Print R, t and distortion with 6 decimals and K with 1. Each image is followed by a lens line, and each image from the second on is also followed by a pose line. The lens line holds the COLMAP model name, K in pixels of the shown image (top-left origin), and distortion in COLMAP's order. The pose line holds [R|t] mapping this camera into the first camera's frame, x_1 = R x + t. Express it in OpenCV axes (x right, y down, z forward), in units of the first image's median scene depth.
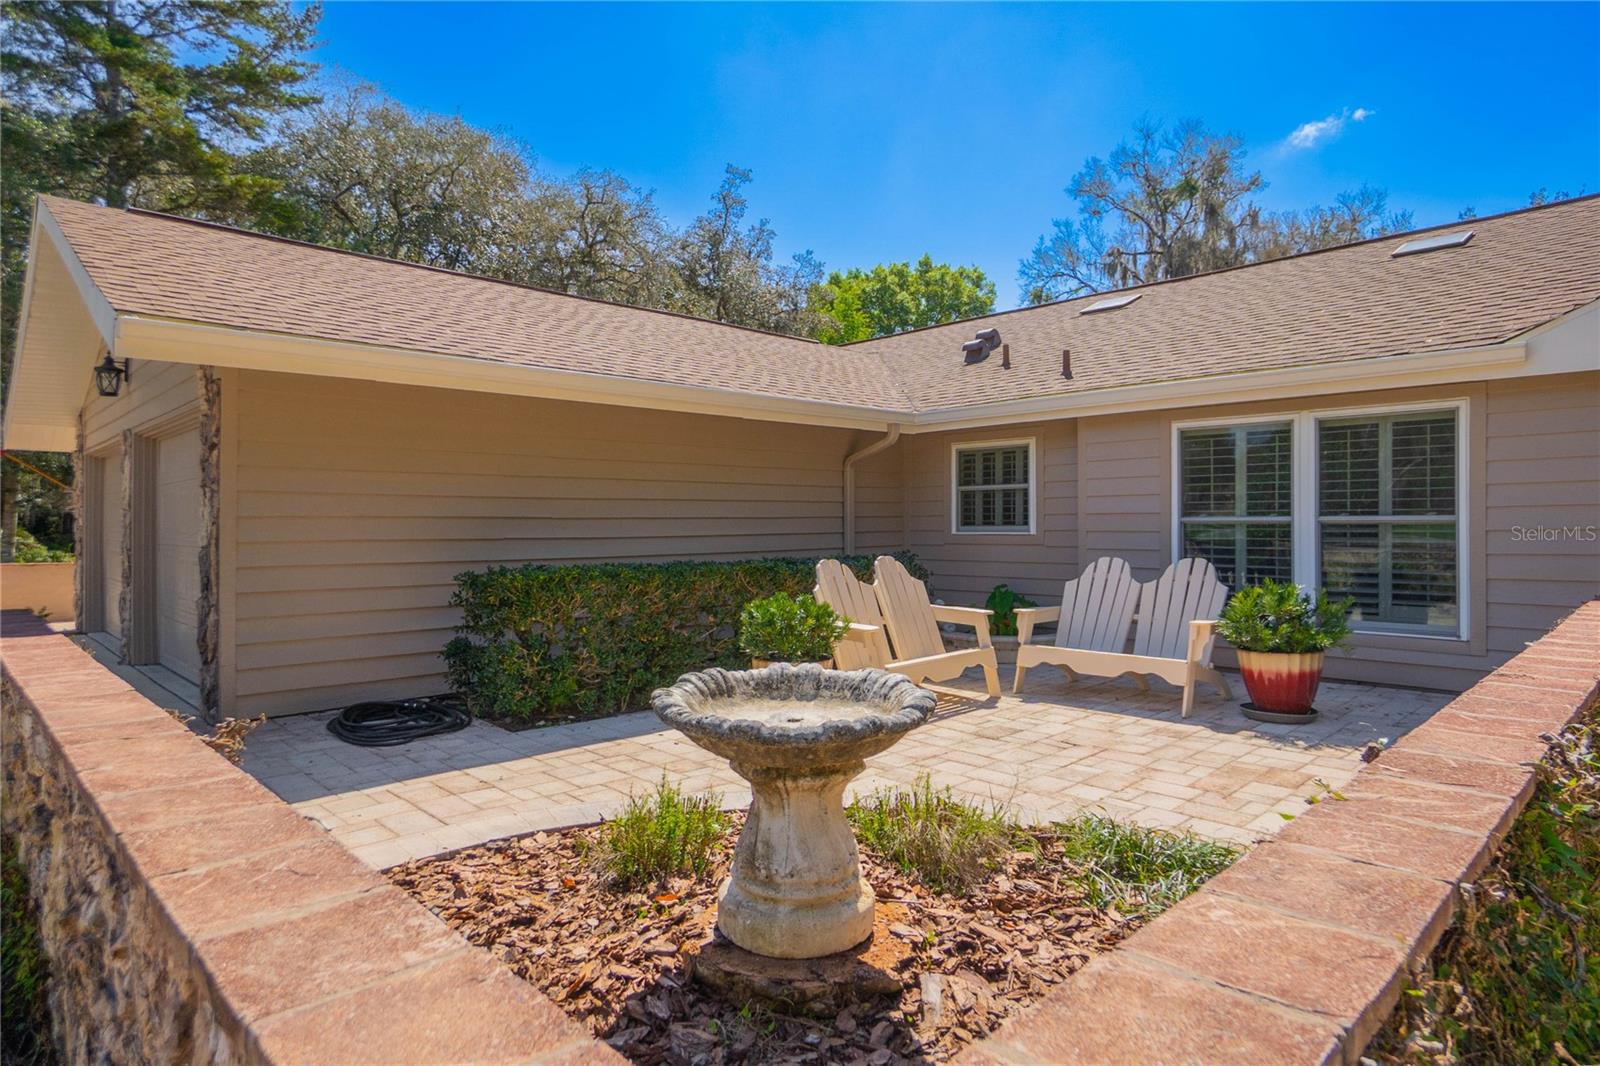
lens RADIAL K [[918.4, 0, 813.3], [0, 918.4, 522.0], [0, 0, 1]] dist [0.000875, 0.011699]
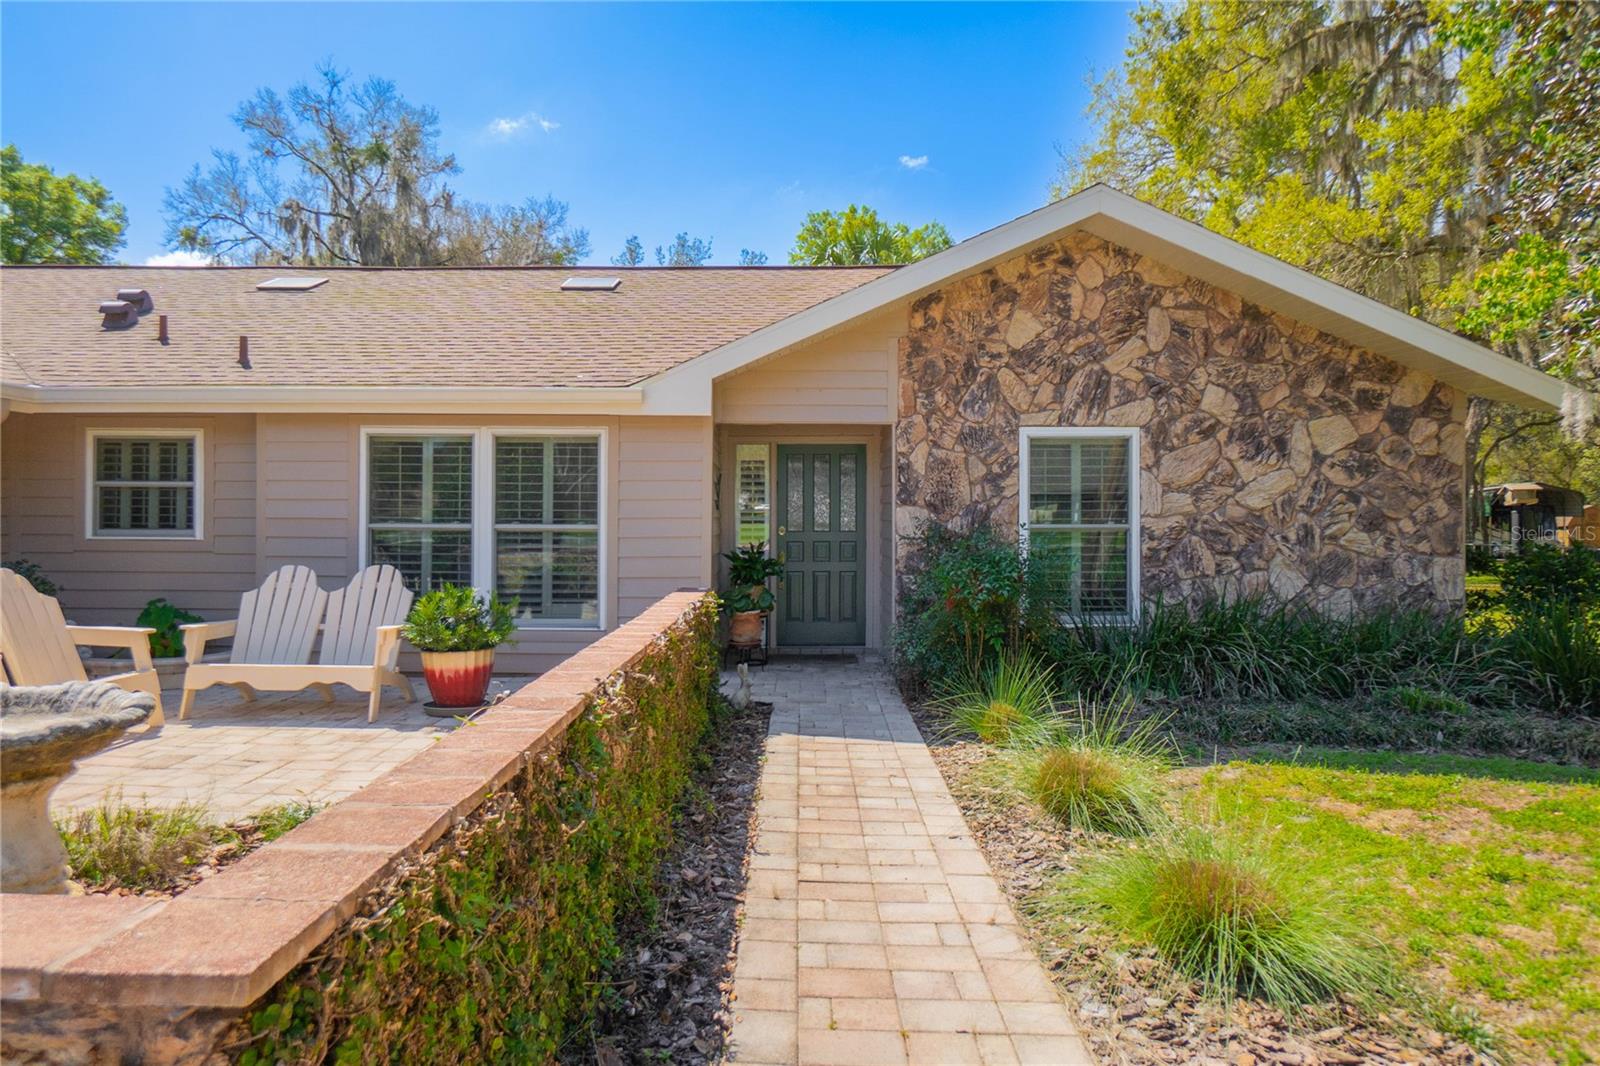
lens RADIAL K [[1044.0, 0, 795.3], [0, 1044.0, 525.1], [0, 0, 1]] dist [-0.024004, 0.035992]
pose [[0.717179, 0.006857, 0.696855, -0.049387], [-0.010483, 0.999945, 0.000949, -0.008821], [-0.696810, -0.007985, 0.717212, -0.118823]]
